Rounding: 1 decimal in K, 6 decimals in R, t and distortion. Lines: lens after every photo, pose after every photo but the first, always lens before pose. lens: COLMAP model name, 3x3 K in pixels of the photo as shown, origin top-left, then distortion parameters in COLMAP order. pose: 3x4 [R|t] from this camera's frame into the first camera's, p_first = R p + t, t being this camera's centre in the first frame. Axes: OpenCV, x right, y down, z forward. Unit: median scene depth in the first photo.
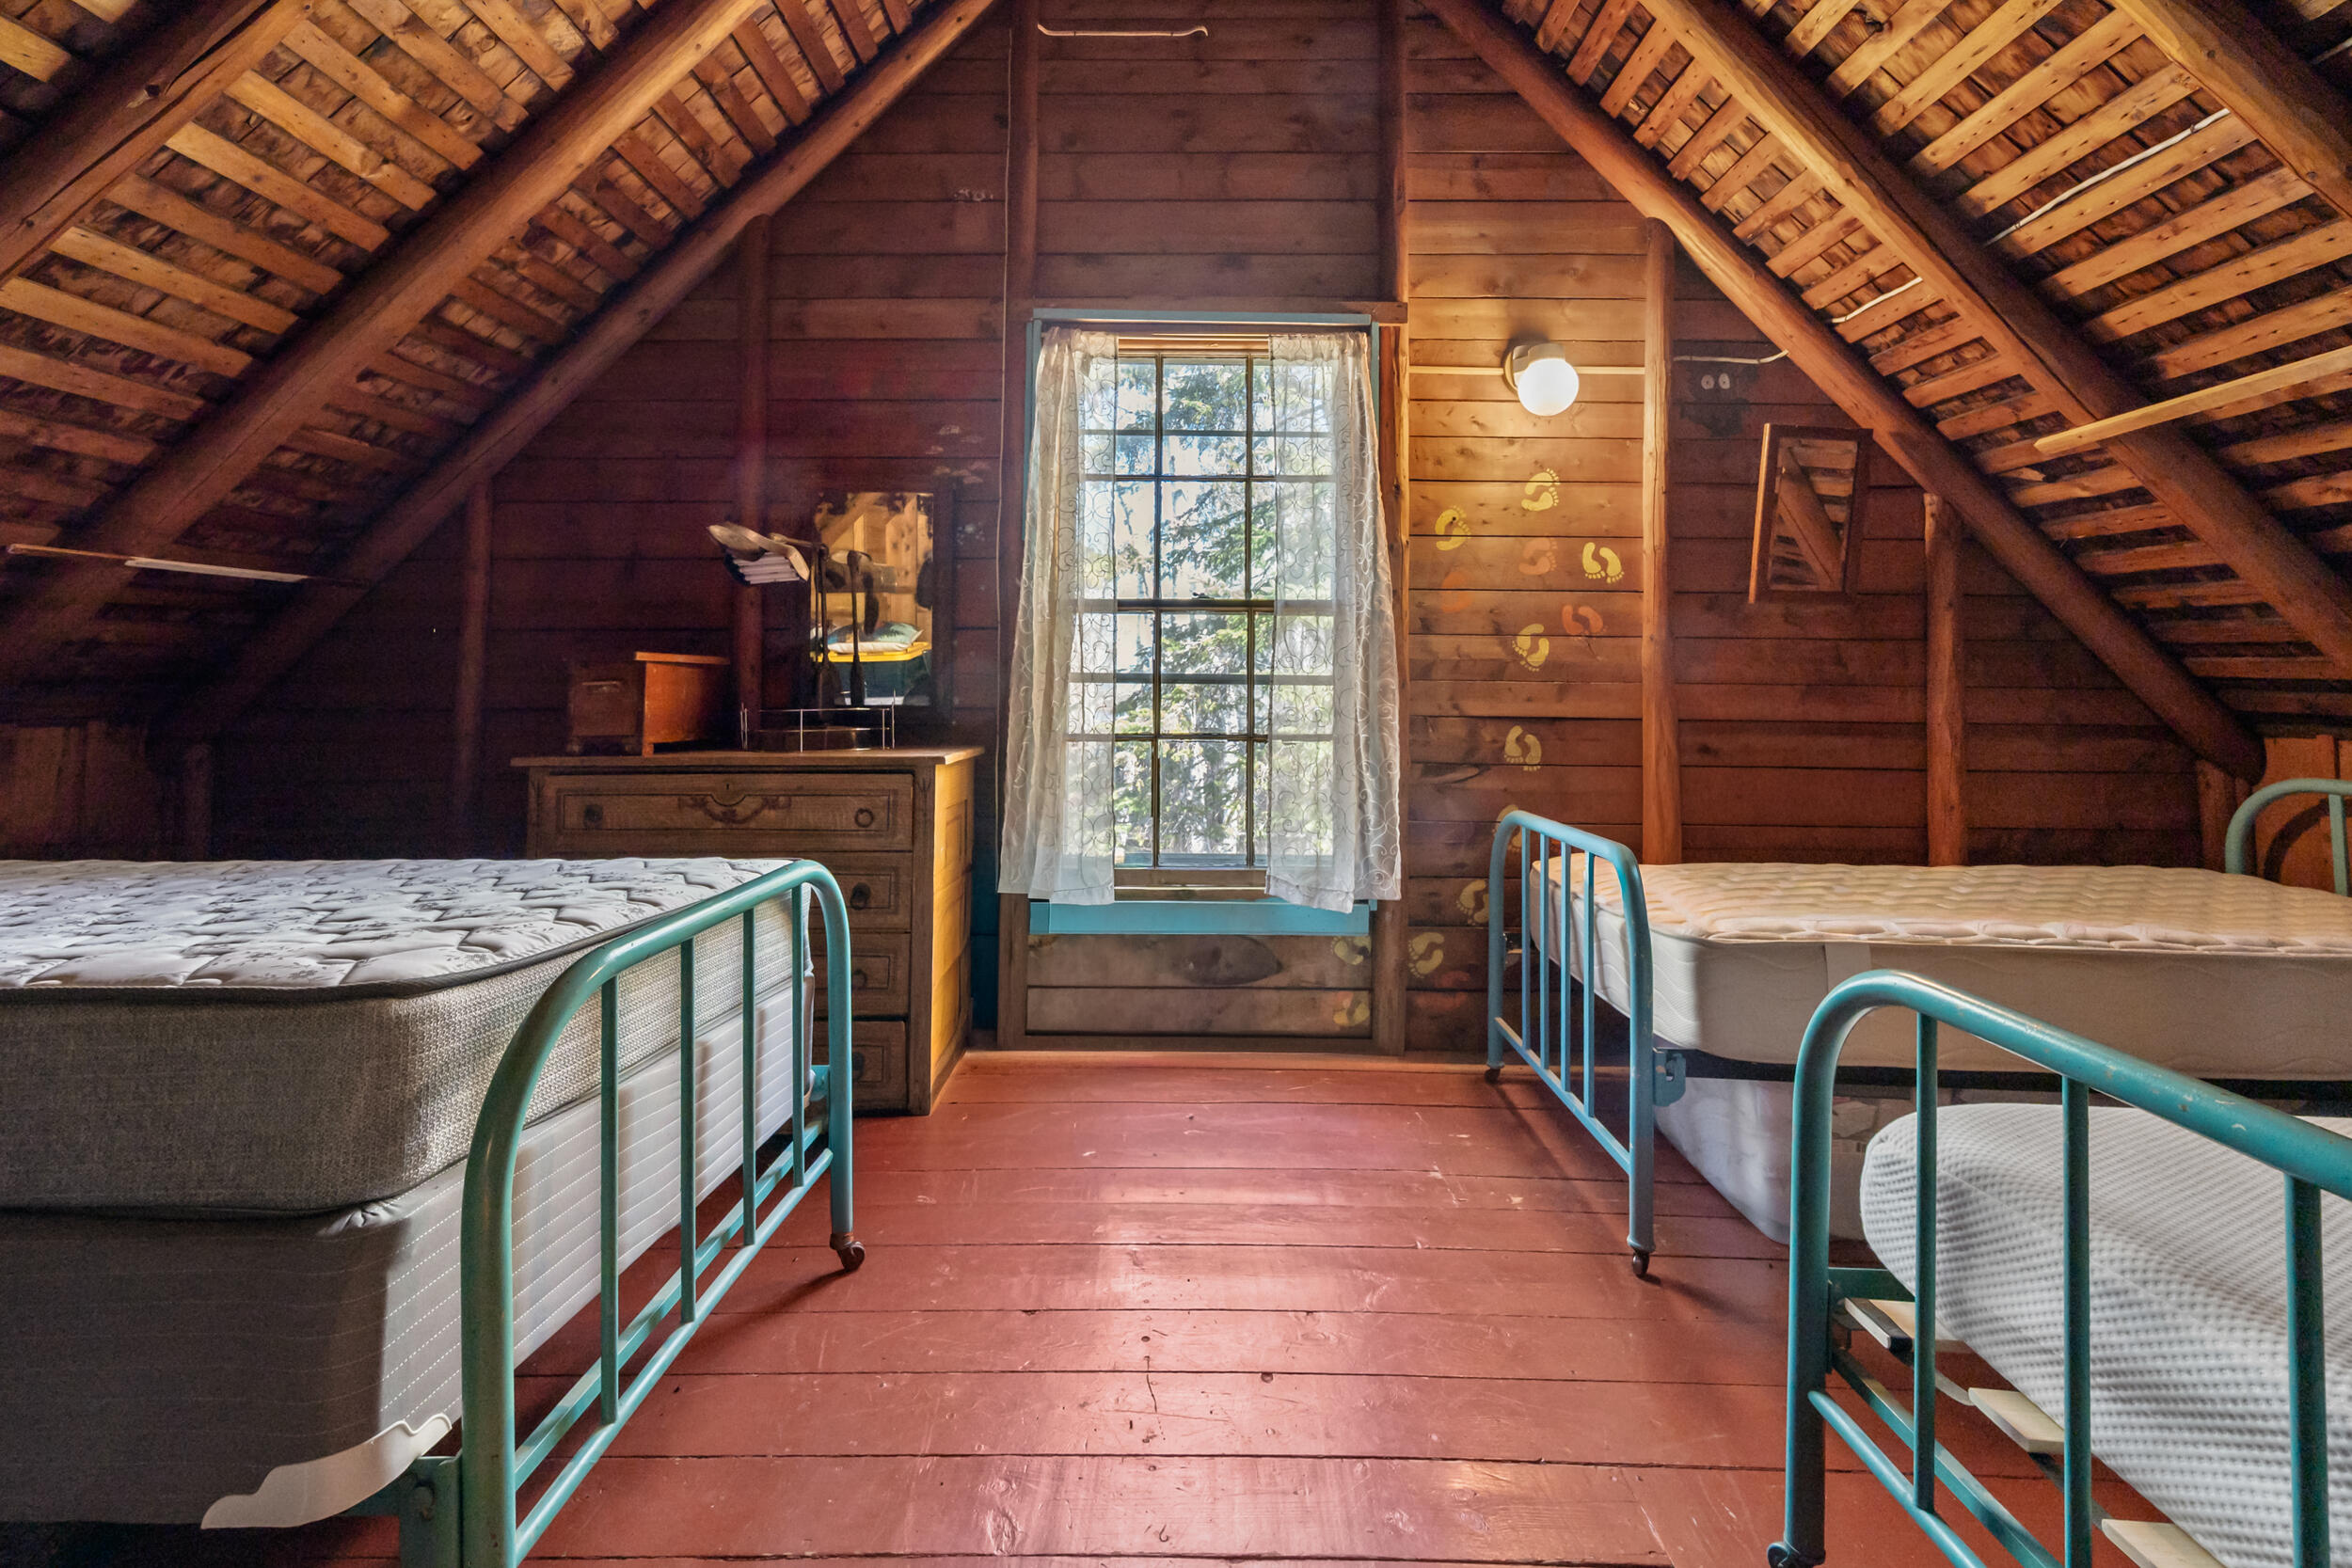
lens RADIAL K [[956.8, 0, 1177.6], [0, 956.8, 656.7], [0, 0, 1]] dist [0.000449, 0.000067]
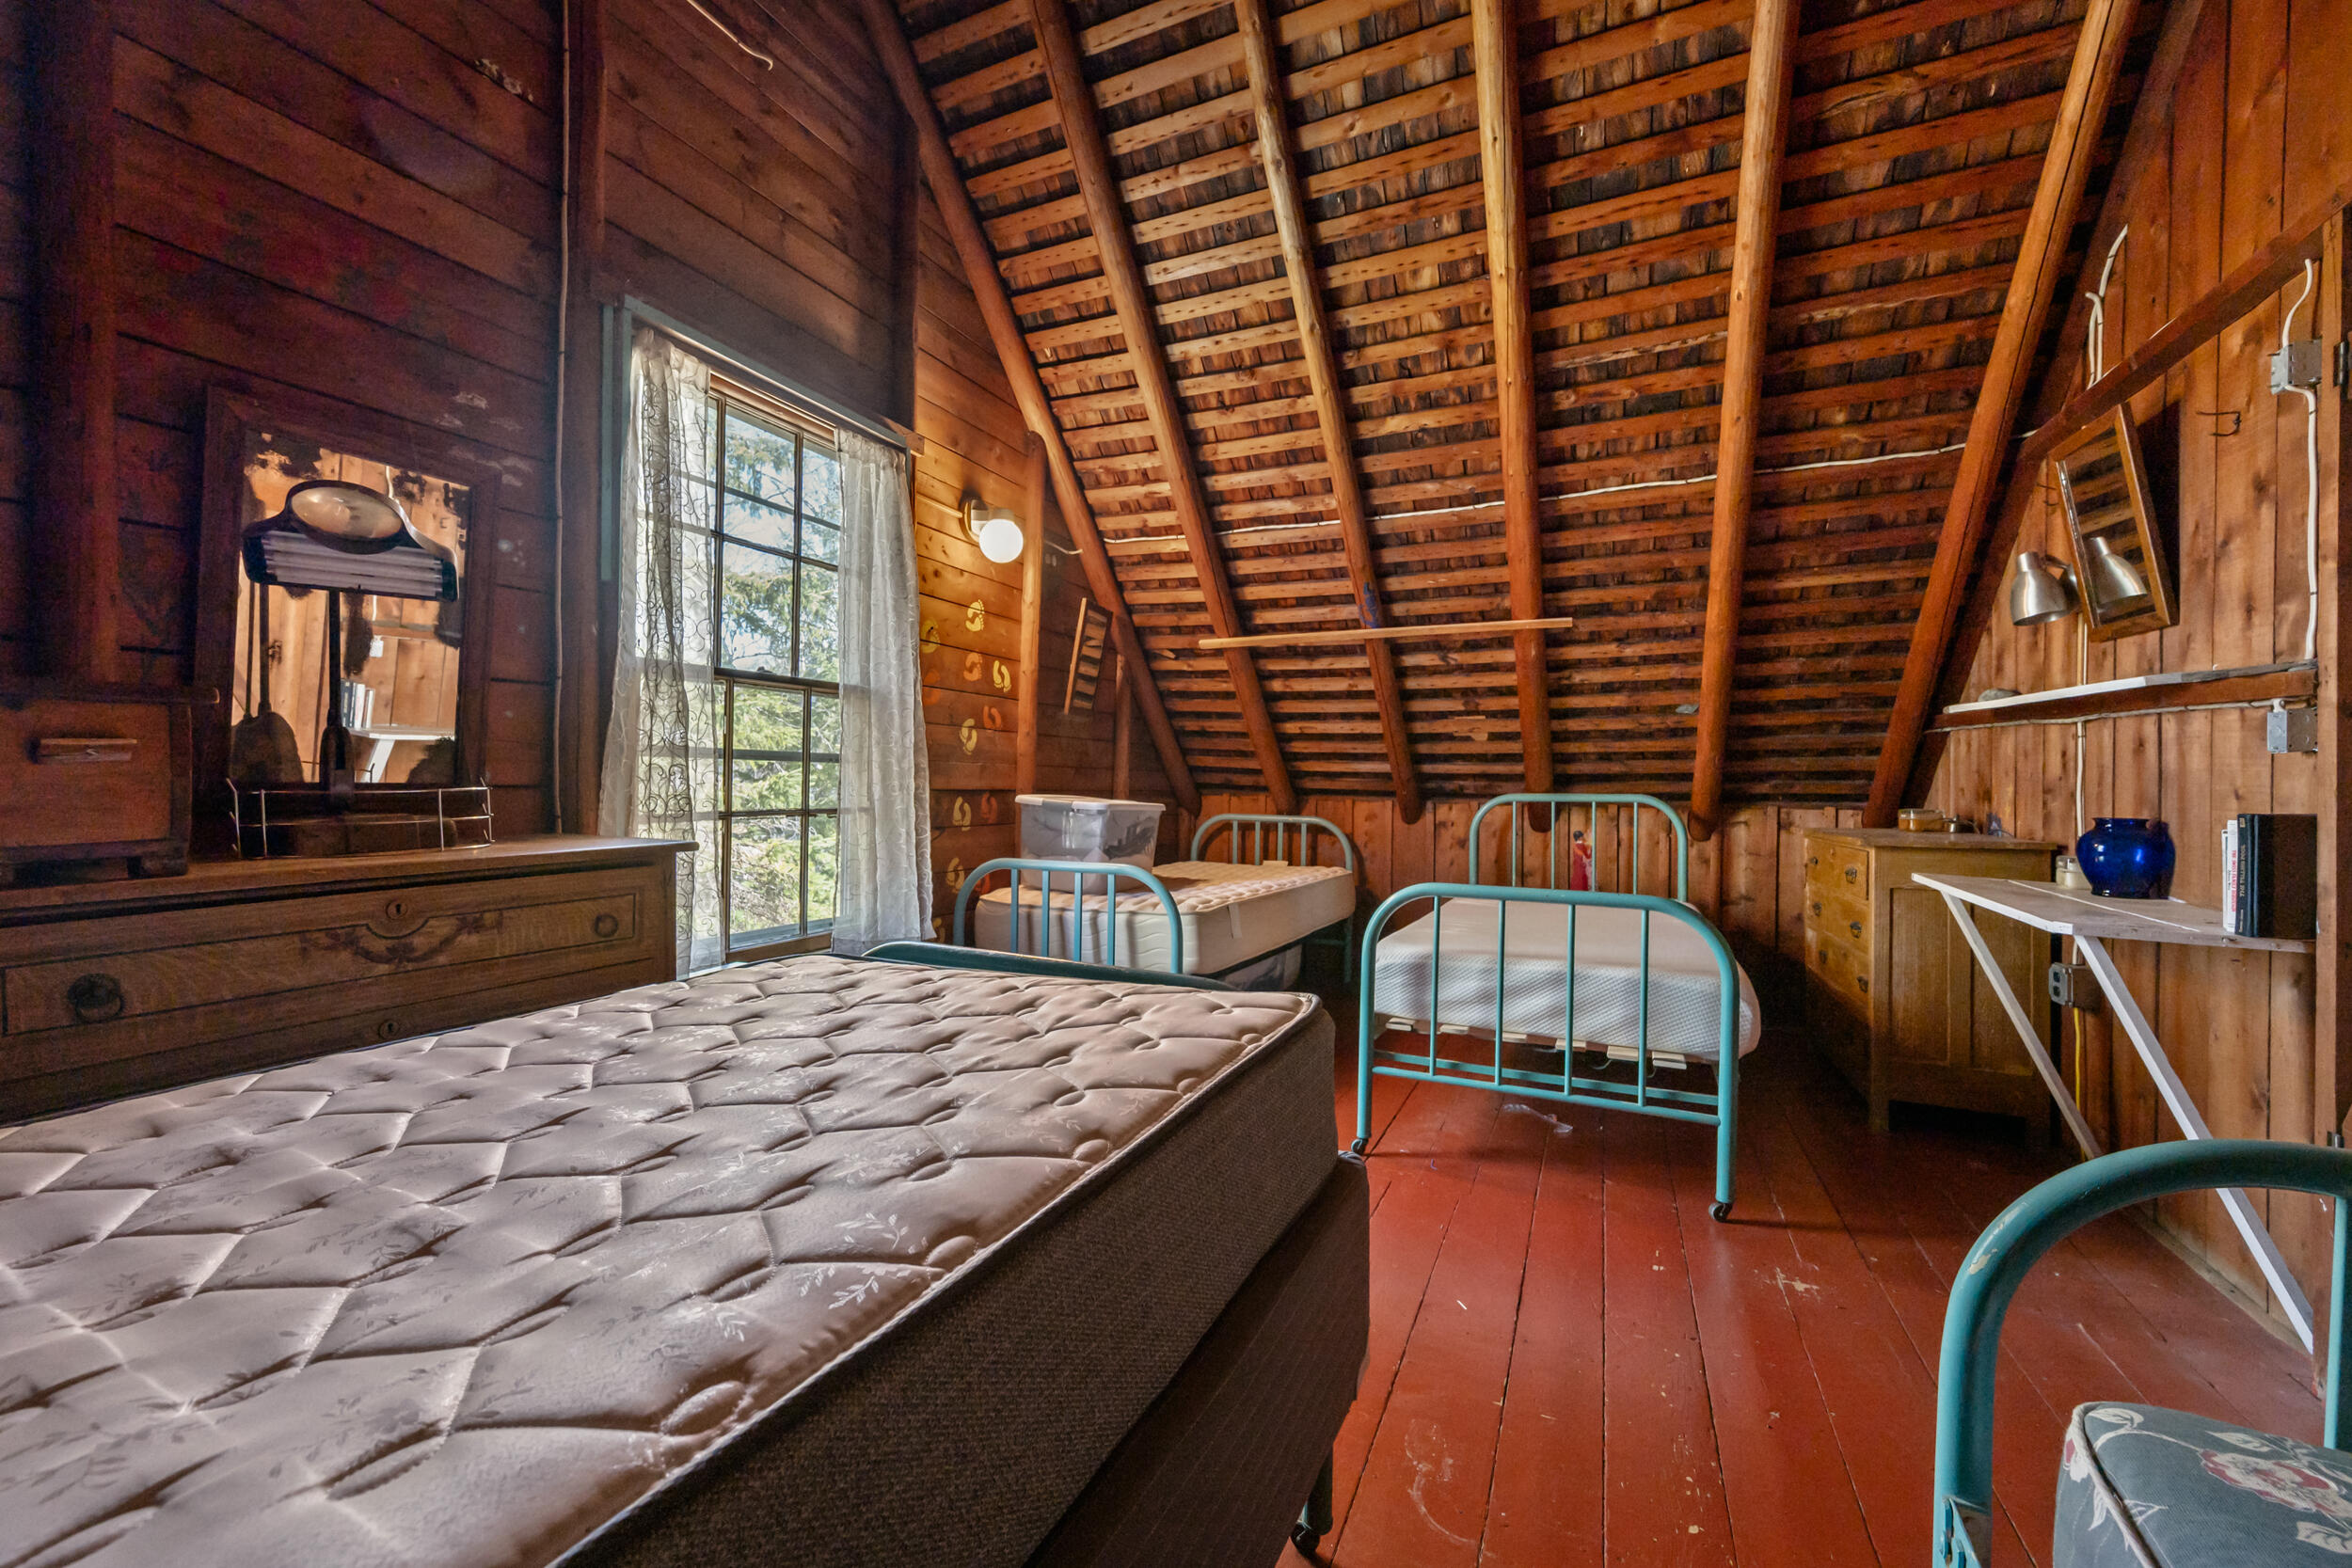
lens RADIAL K [[935.1, 0, 1172.5], [0, 935.1, 815.5], [0, 0, 1]] dist [0.001269, -0.000224]
pose [[0.417924, -0.035925, 0.907772, -0.687253], [-0.044366, 0.997219, 0.059890, 0.009052], [-0.907398, -0.065303, 0.415167, 0.216715]]
